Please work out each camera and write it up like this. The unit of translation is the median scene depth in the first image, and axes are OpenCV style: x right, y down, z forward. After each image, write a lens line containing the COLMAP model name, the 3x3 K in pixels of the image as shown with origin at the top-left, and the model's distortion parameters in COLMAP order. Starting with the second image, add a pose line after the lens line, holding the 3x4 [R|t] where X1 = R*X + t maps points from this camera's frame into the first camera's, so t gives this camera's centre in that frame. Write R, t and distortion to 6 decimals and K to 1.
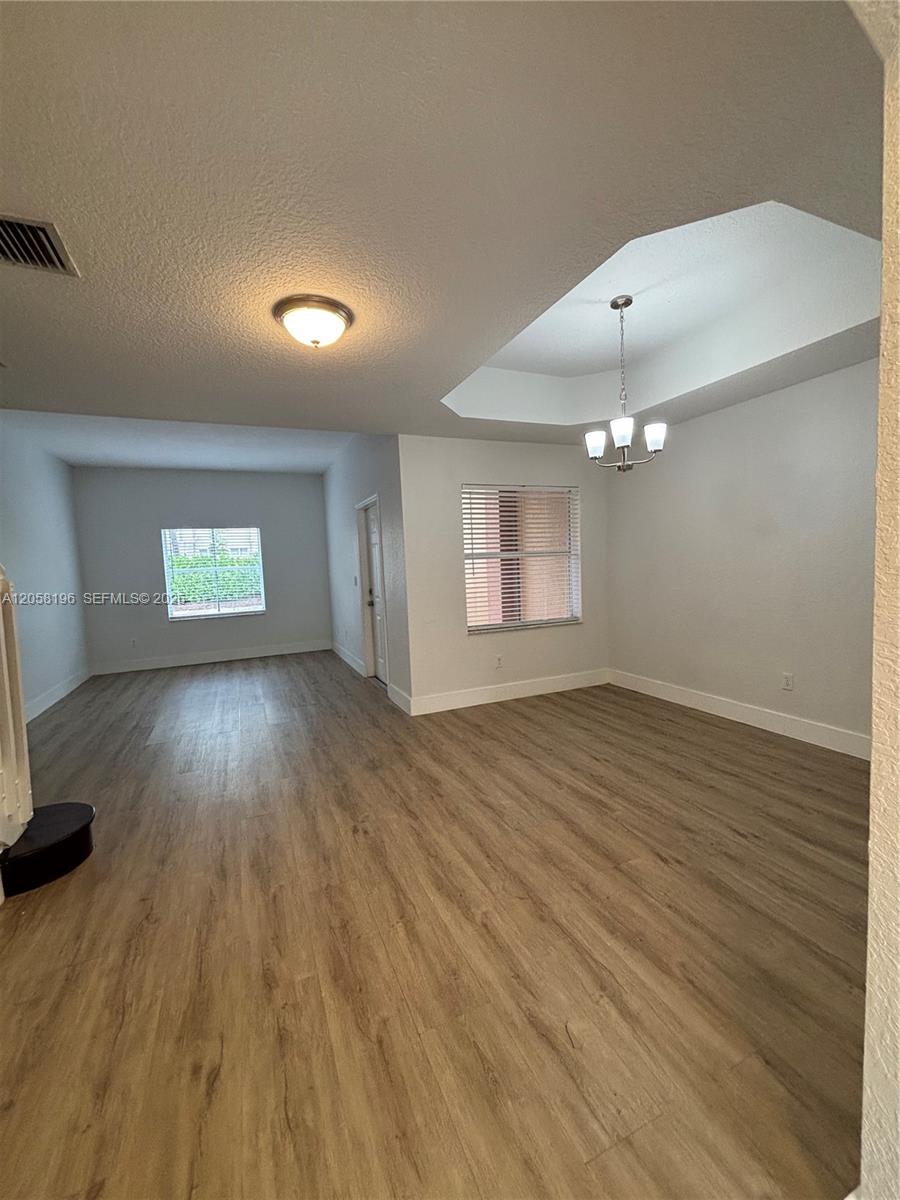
lens RADIAL K [[485.7, 0, 455.0], [0, 485.7, 594.7], [0, 0, 1]] dist [-0.000166, 0.000201]
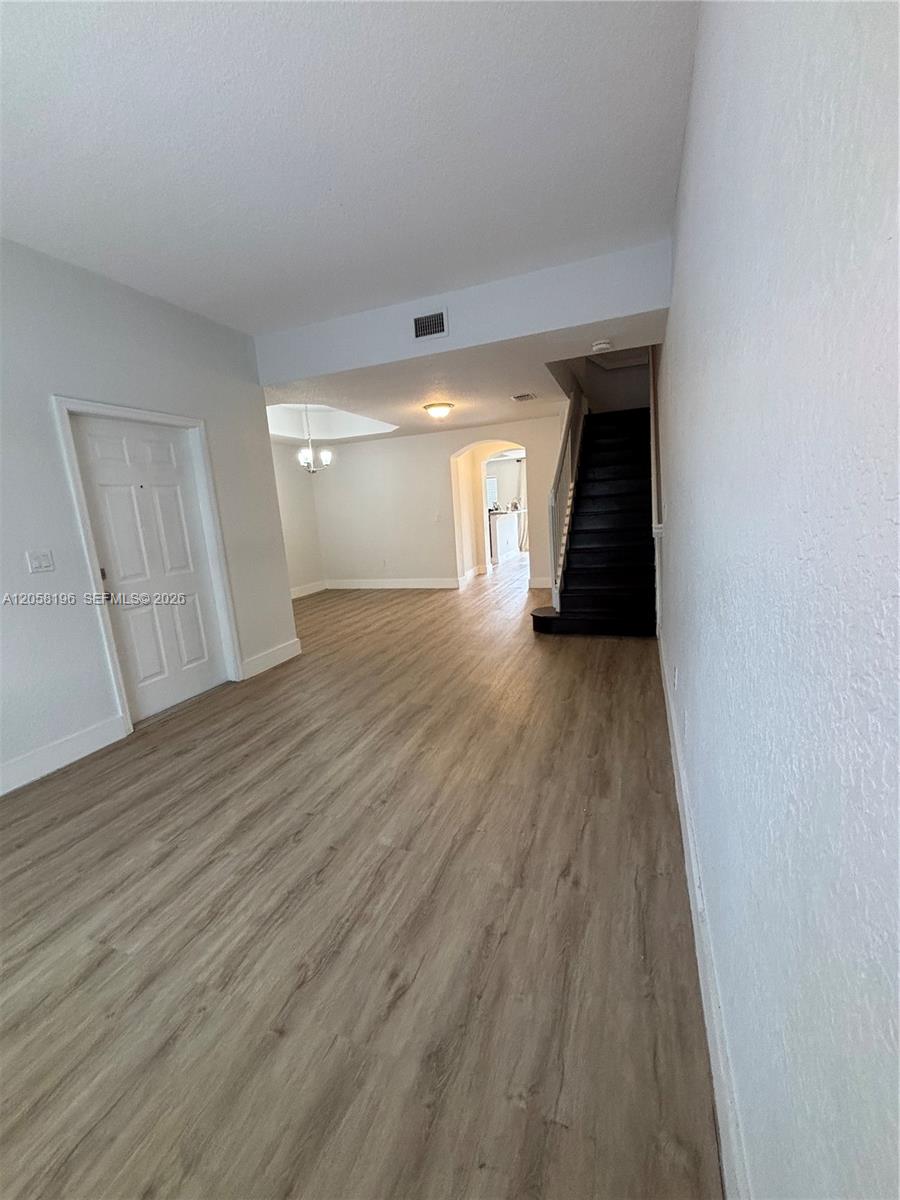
lens RADIAL K [[485.7, 0, 455.0], [0, 485.7, 594.7], [0, 0, 1]] dist [-0.000166, 0.000201]
pose [[-0.703728, -0.034729, 0.709620, -1.610512], [0.151771, 0.968400, 0.197905, -0.061591], [-0.694070, 0.246971, -0.676219, 2.125163]]
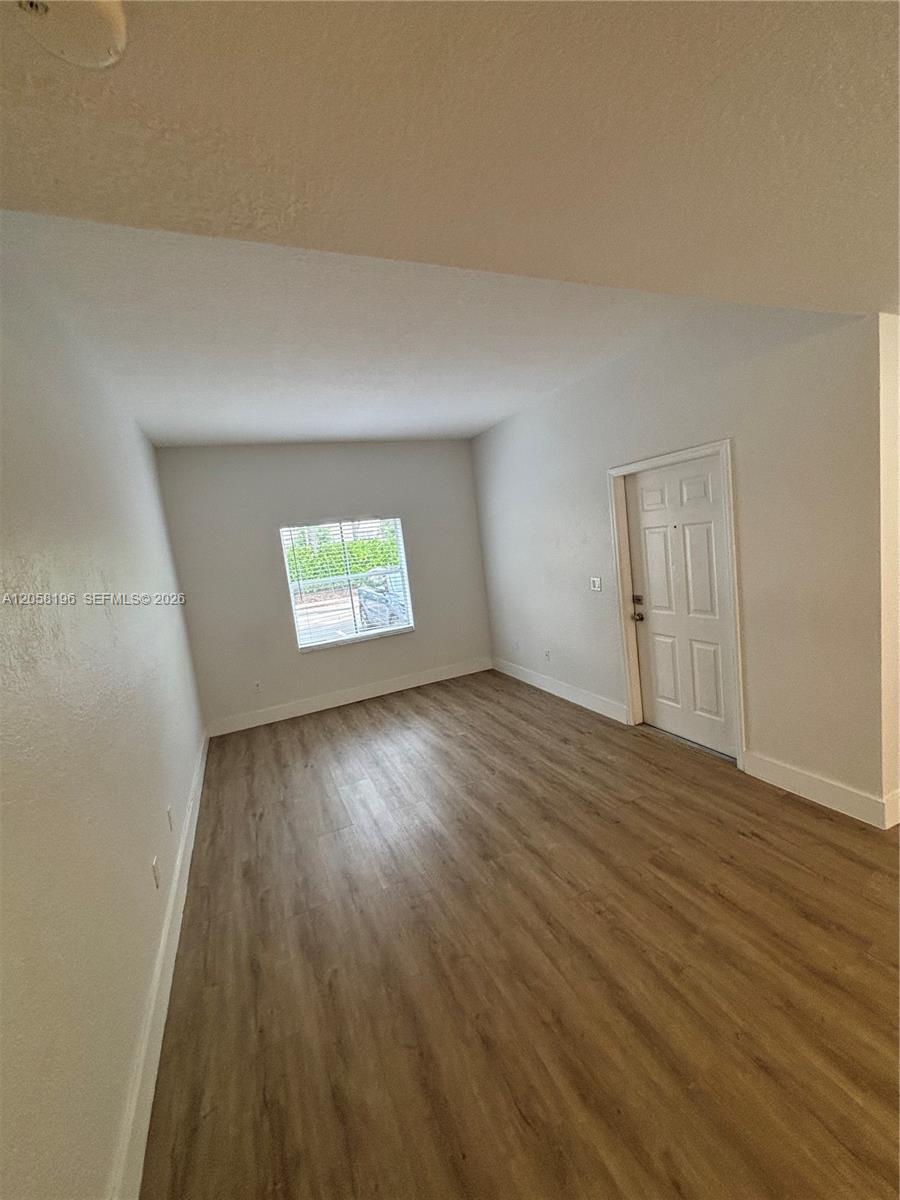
lens RADIAL K [[485.7, 0, 455.0], [0, 485.7, 594.7], [0, 0, 1]] dist [-0.000166, 0.000201]
pose [[0.997555, -0.069221, -0.009642, -0.817960], [0.069583, 0.996587, 0.044418, -0.118919], [0.006534, -0.044981, 0.998966, 0.647328]]
